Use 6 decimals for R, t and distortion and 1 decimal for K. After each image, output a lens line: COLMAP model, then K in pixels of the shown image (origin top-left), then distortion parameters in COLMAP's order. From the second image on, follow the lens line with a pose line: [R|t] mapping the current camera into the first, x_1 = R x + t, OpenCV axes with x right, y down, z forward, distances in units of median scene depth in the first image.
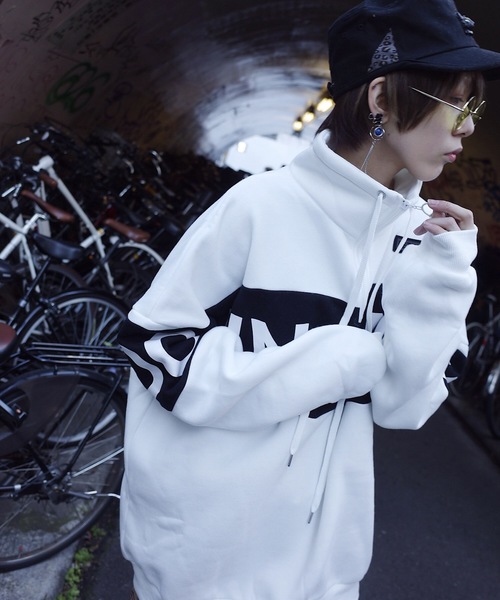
lens RADIAL K [[603.4, 0, 257.8], [0, 603.4, 291.2], [0, 0, 1]] dist [-0.031648, 0.000000]
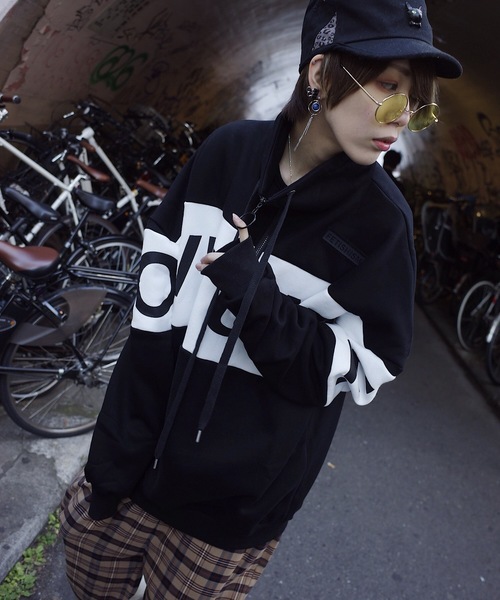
lens RADIAL K [[603.4, 0, 257.7], [0, 603.4, 289.4], [0, 0, 1]] dist [-0.031648, 0.000000]
pose [[0.996452, 0.007167, -0.083858, 0.077139], [-0.004000, 0.999275, 0.037871, 0.044756], [0.084068, -0.037402, 0.995758, -0.155677]]
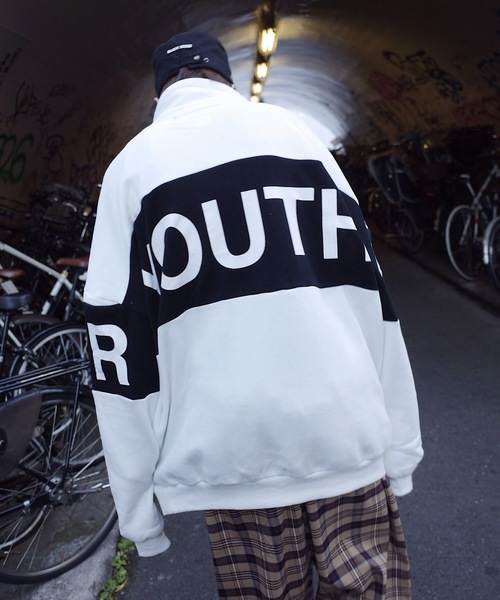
lens RADIAL K [[603.4, 0, 254.3], [0, 603.4, 285.1], [0, 0, 1]] dist [-0.031648, 0.000000]
pose [[0.910956, -0.403799, -0.084292, 0.131103], [0.404877, 0.914359, -0.004662, 0.063326], [0.078956, -0.029881, 0.996430, -0.049710]]
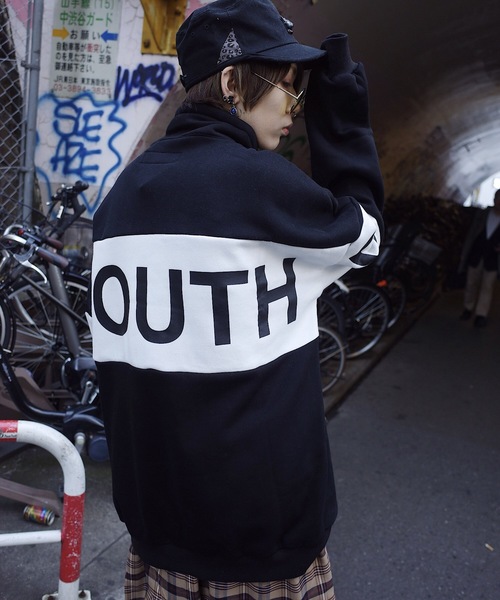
lens RADIAL K [[603.4, 0, 249.9], [0, 603.4, 286.5], [0, 0, 1]] dist [-0.031648, 0.000000]
pose [[0.895056, -0.095857, -0.435529, 0.198418], [0.052641, 0.992508, -0.110262, 0.073823], [0.442835, 0.075764, 0.893396, -0.115045]]
